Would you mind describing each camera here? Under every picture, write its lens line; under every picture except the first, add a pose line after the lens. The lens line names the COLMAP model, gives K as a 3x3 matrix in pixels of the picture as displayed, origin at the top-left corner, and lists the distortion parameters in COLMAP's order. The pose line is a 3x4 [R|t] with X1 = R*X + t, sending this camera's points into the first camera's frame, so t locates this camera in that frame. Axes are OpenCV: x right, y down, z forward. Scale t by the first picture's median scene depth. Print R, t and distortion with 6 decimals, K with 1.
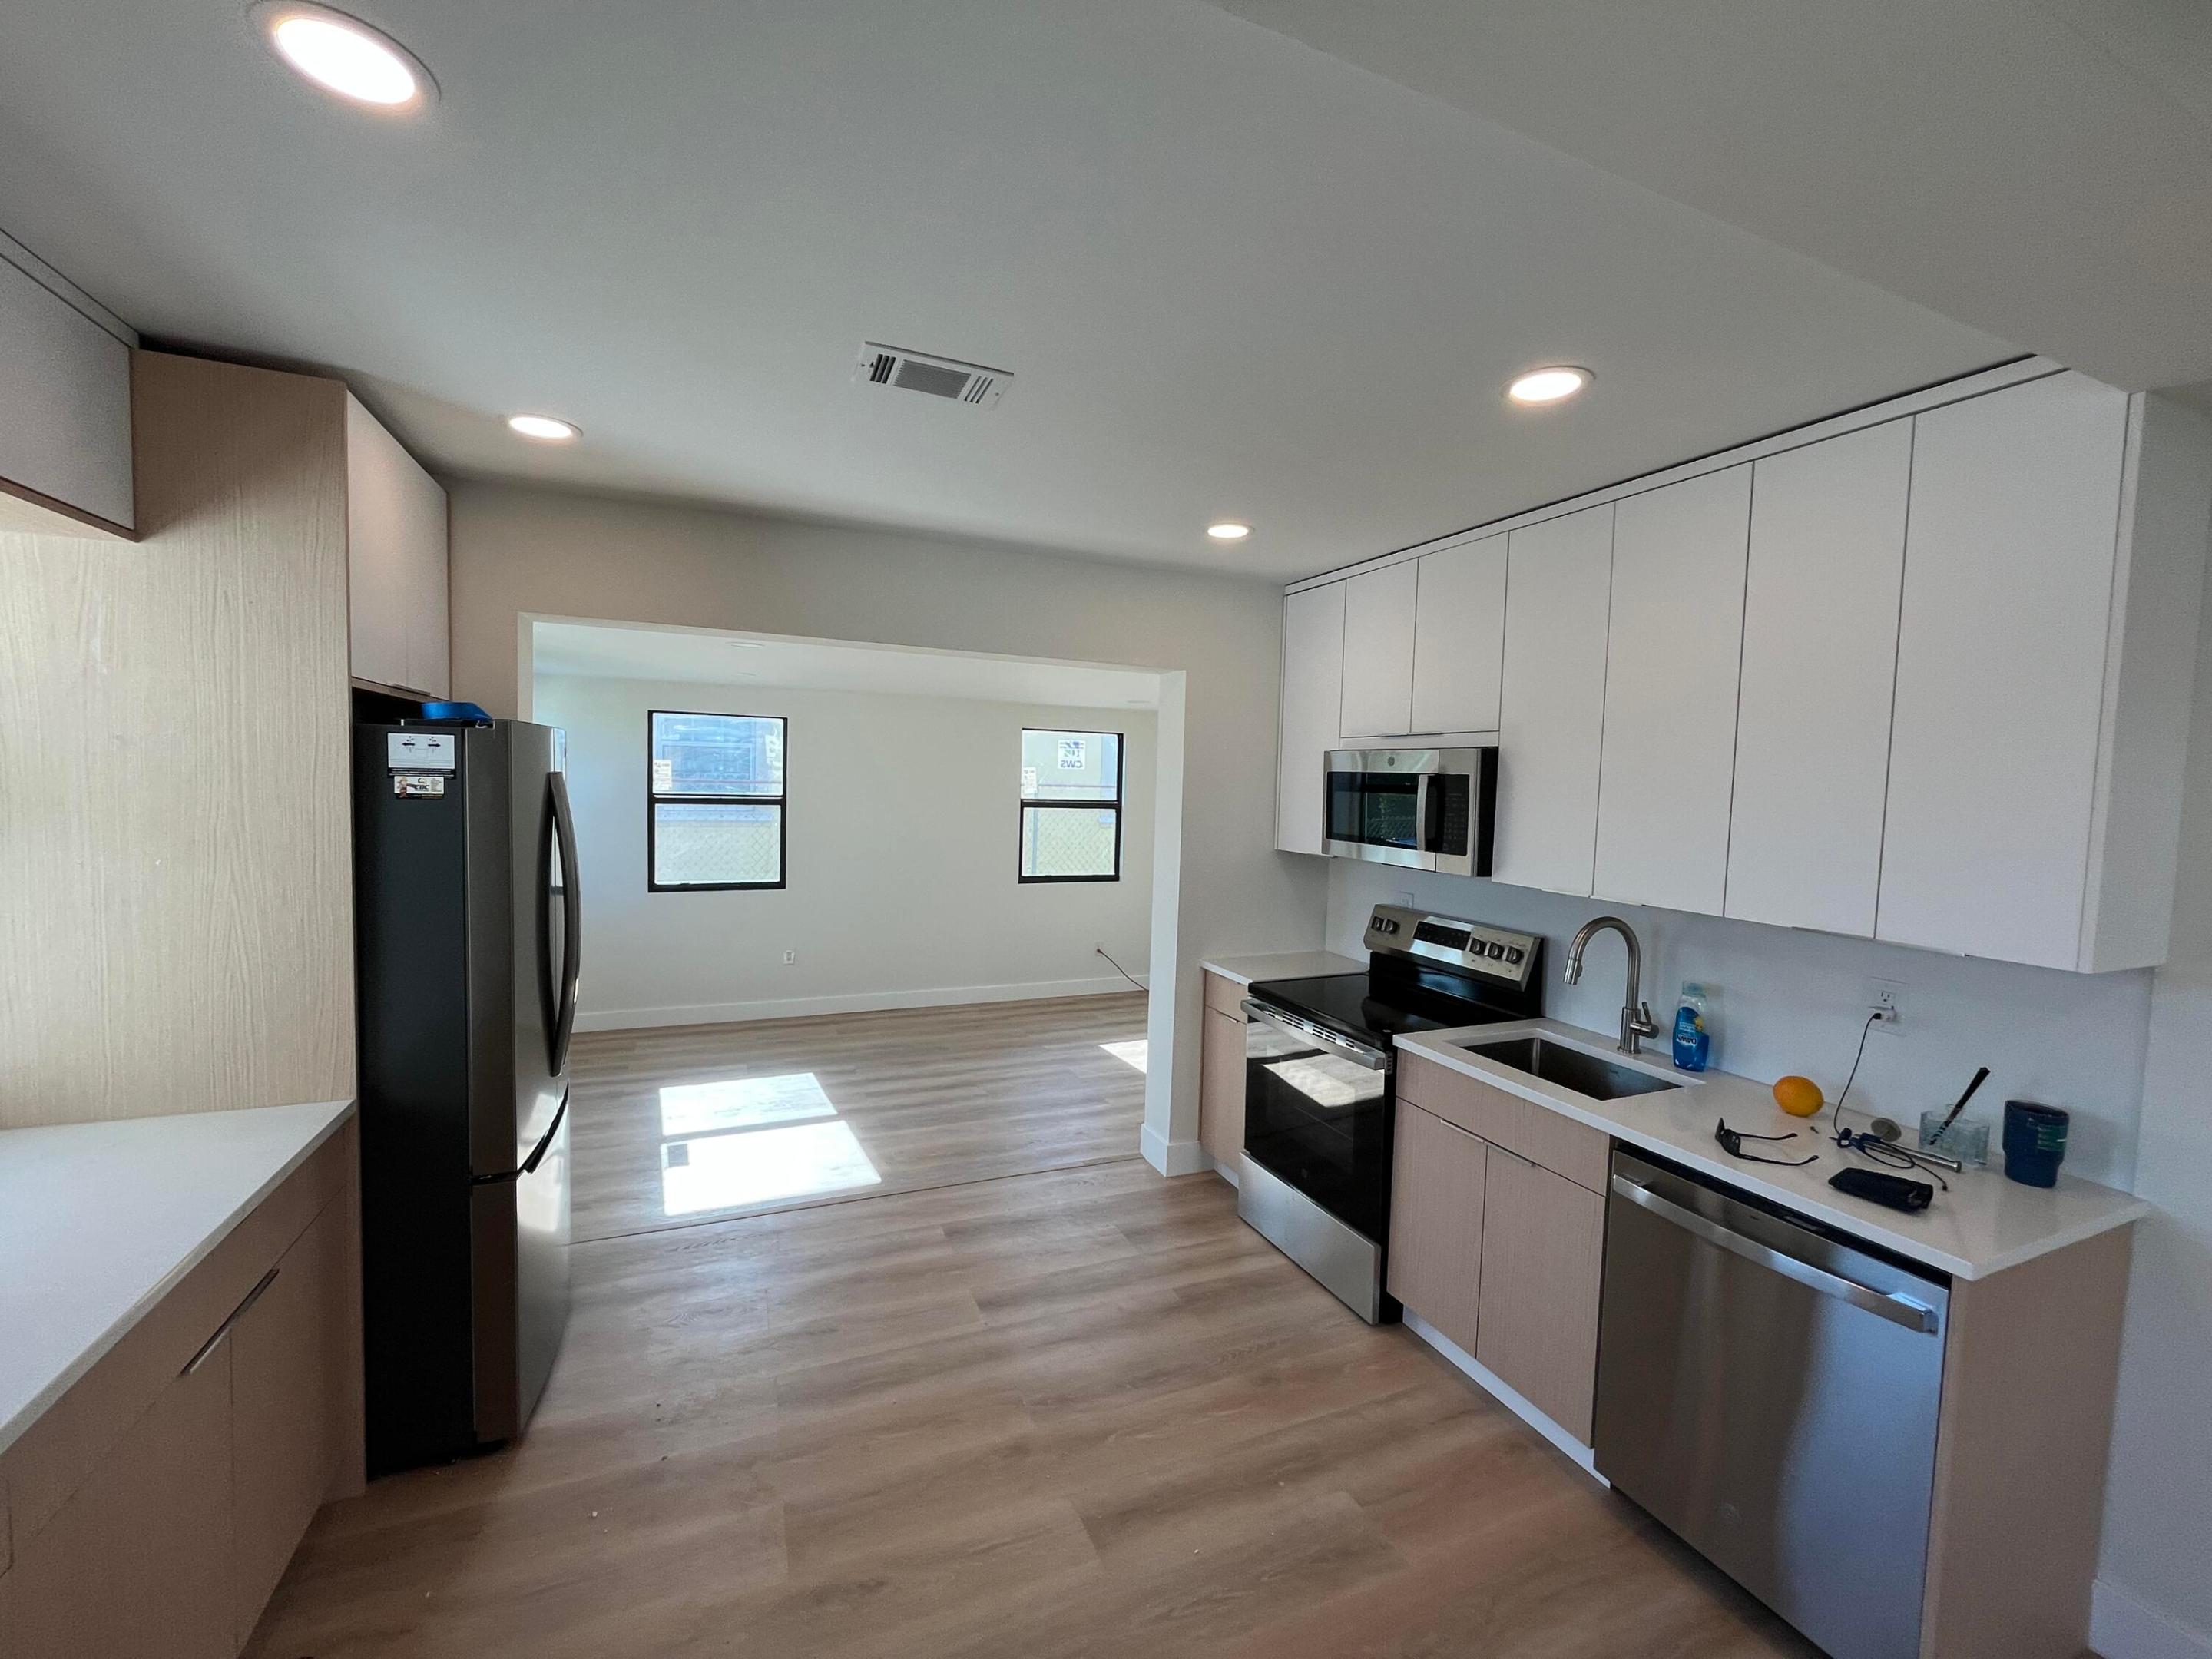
lens RADIAL K [[897.6, 0, 1106.6], [0, 897.6, 826.2], [0, 0, 1]] dist [0.000116, -0.000336]
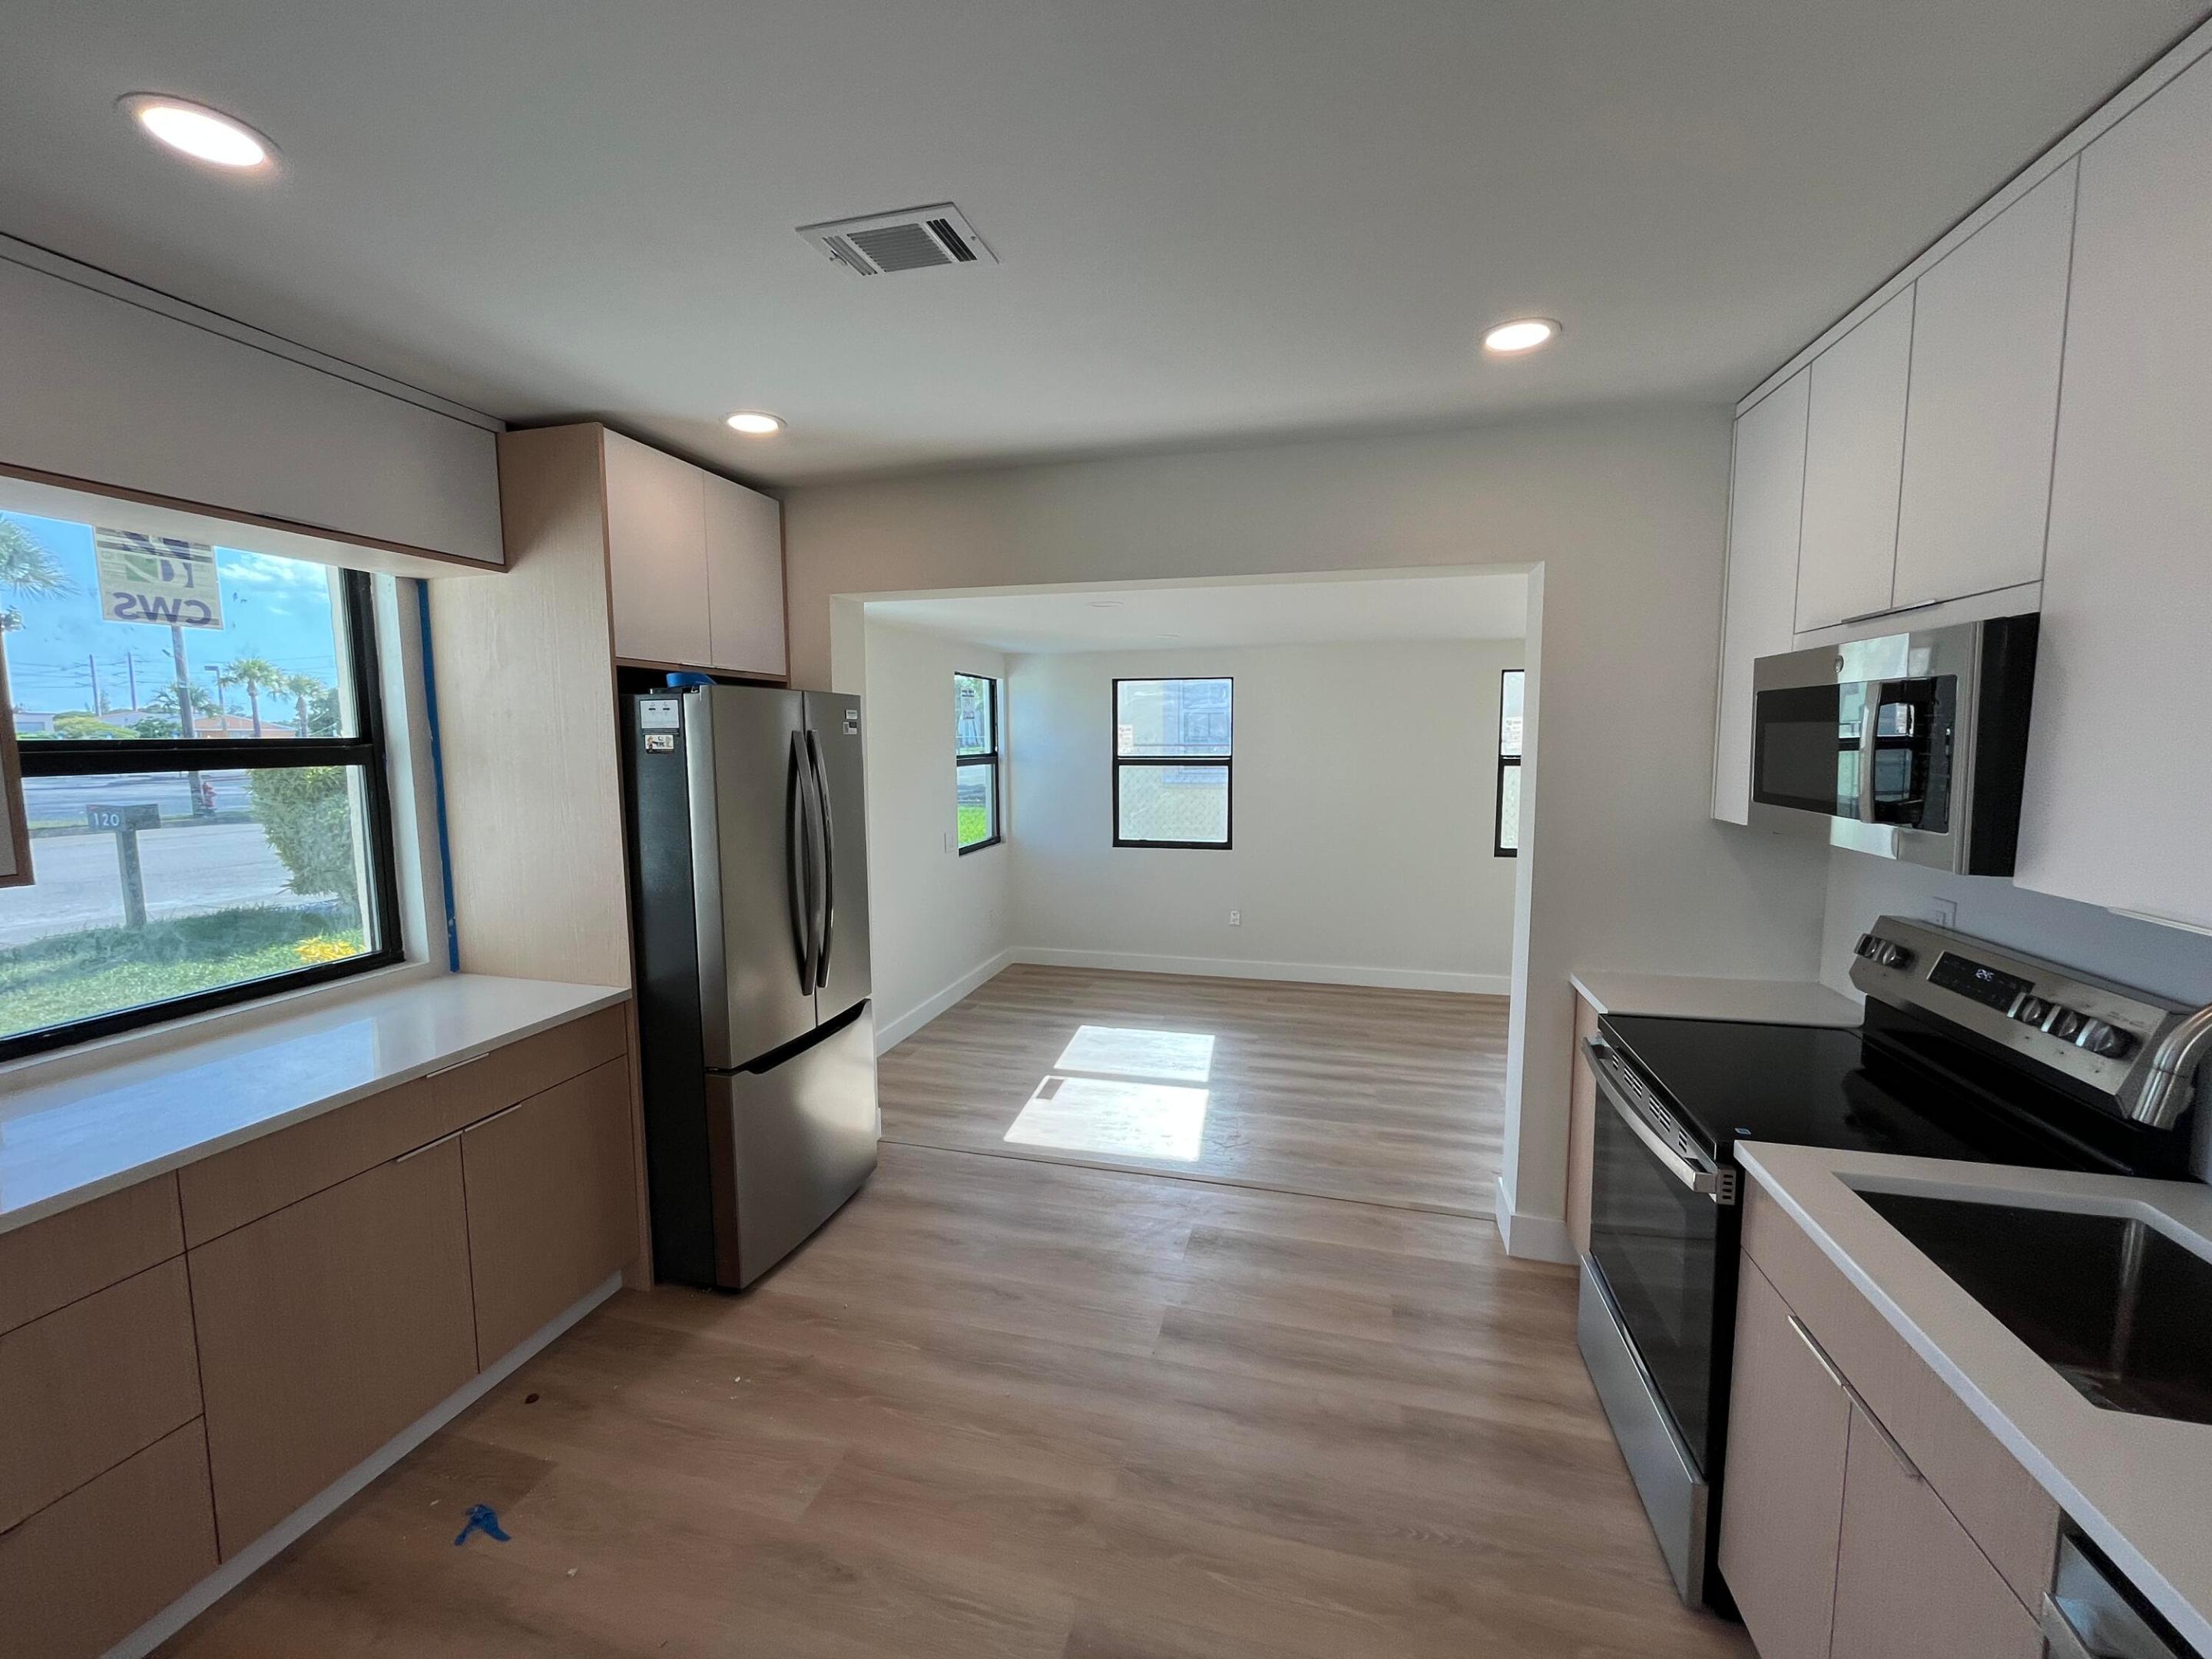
lens RADIAL K [[897.6, 0, 1104.4], [0, 897.6, 825.8], [0, 0, 1]] dist [0.000116, -0.000336]
pose [[0.785026, 0.030227, -0.618725, 0.263456], [-0.007568, 0.999202, 0.039212, 0.008992], [0.619417, -0.026100, 0.784628, 0.228032]]
